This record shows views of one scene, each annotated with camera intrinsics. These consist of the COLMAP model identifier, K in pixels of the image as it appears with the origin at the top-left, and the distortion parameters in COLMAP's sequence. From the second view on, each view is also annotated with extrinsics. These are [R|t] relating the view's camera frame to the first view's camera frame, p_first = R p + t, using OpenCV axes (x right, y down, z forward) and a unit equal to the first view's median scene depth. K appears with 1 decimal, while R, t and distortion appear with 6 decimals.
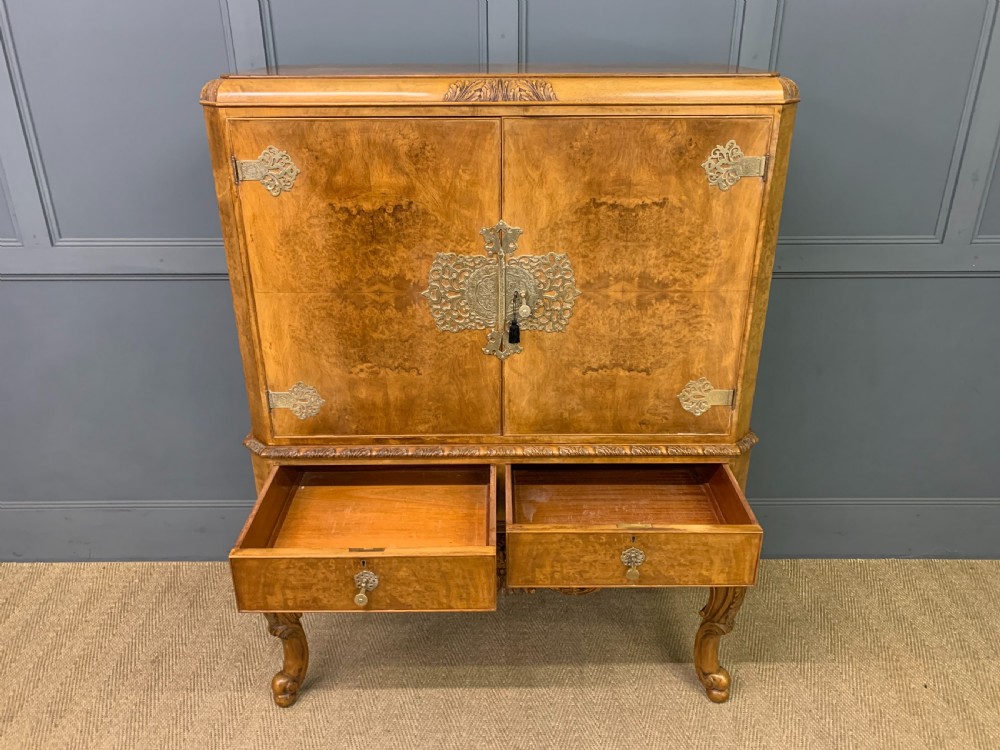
lens RADIAL K [[768.1, 0, 497.0], [0, 768.1, 369.3], [0, 0, 1]] dist [0.050092, -0.033301]
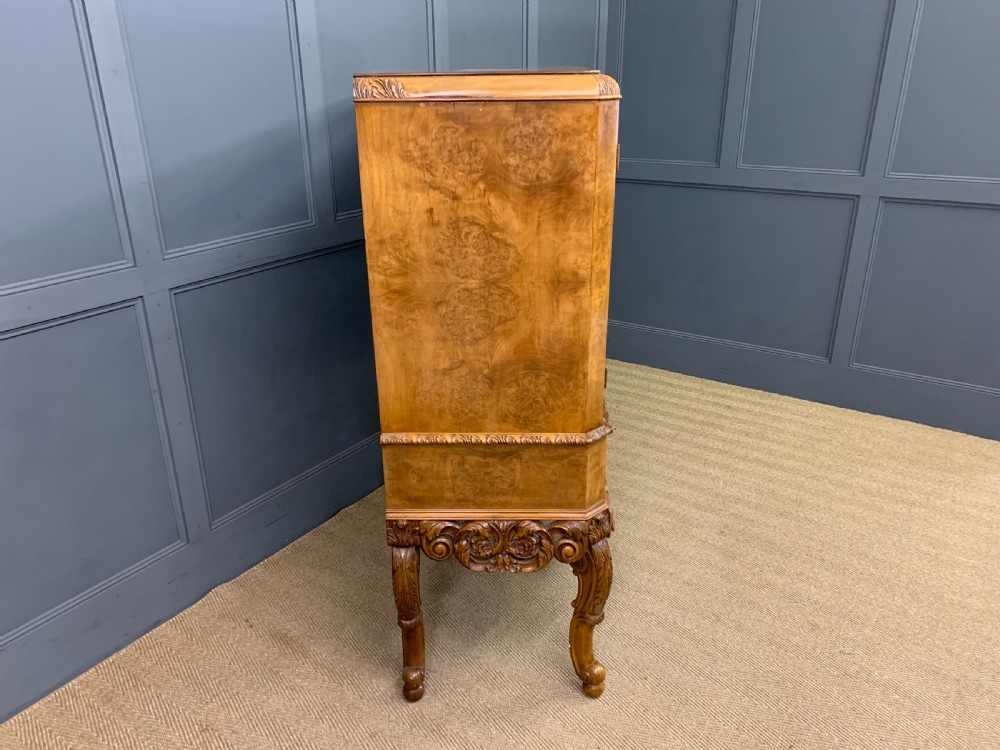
lens RADIAL K [[768.1, 0, 492.4], [0, 768.1, 383.0], [0, 0, 1]] dist [0.050092, -0.033301]
pose [[0.023528, -0.385627, 0.922355, -1.375207], [0.411911, 0.844396, 0.342526, -0.408753], [-0.910920, 0.371869, 0.178711, 1.022595]]
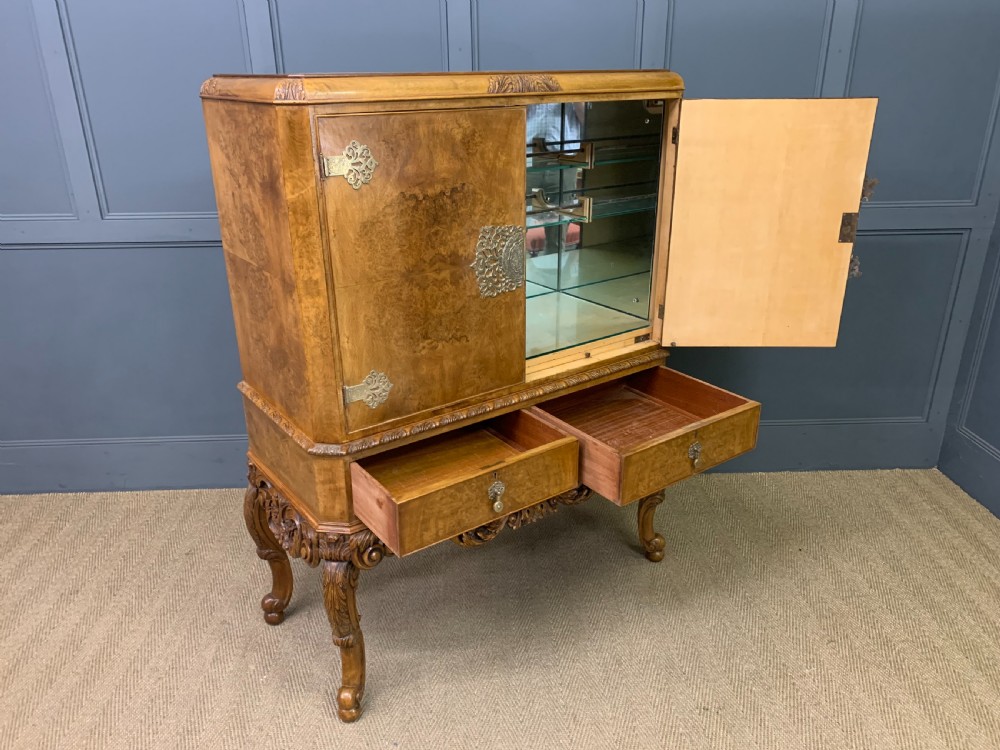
lens RADIAL K [[768.1, 0, 501.9], [0, 768.1, 382.2], [0, 0, 1]] dist [0.050092, -0.033301]
pose [[0.809723, -0.226246, 0.541444, -0.721463], [0.242886, 0.969157, 0.041737, 0.031936], [-0.534187, 0.097714, 0.839700, 0.040426]]
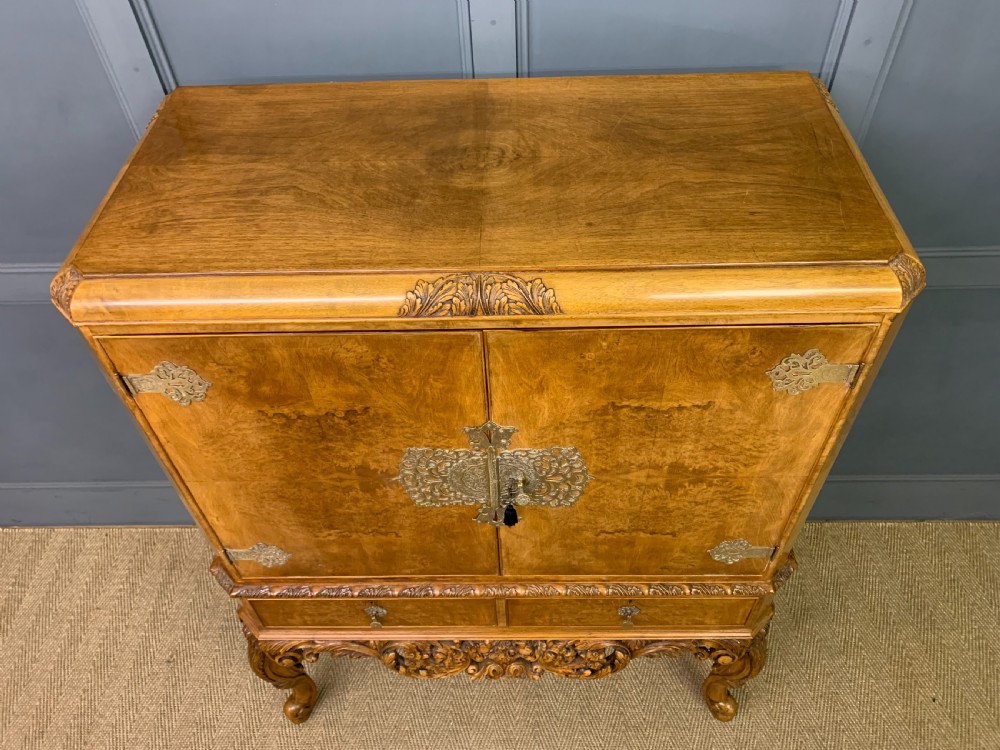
lens RADIAL K [[768.1, 0, 501.7], [0, 768.1, 361.3], [0, 0, 1]] dist [0.050092, -0.033301]
pose [[0.999511, -0.008985, -0.029948, 0.039838], [0.020180, 0.916988, 0.398403, -0.531837], [0.023883, -0.398813, 0.916721, 0.325422]]
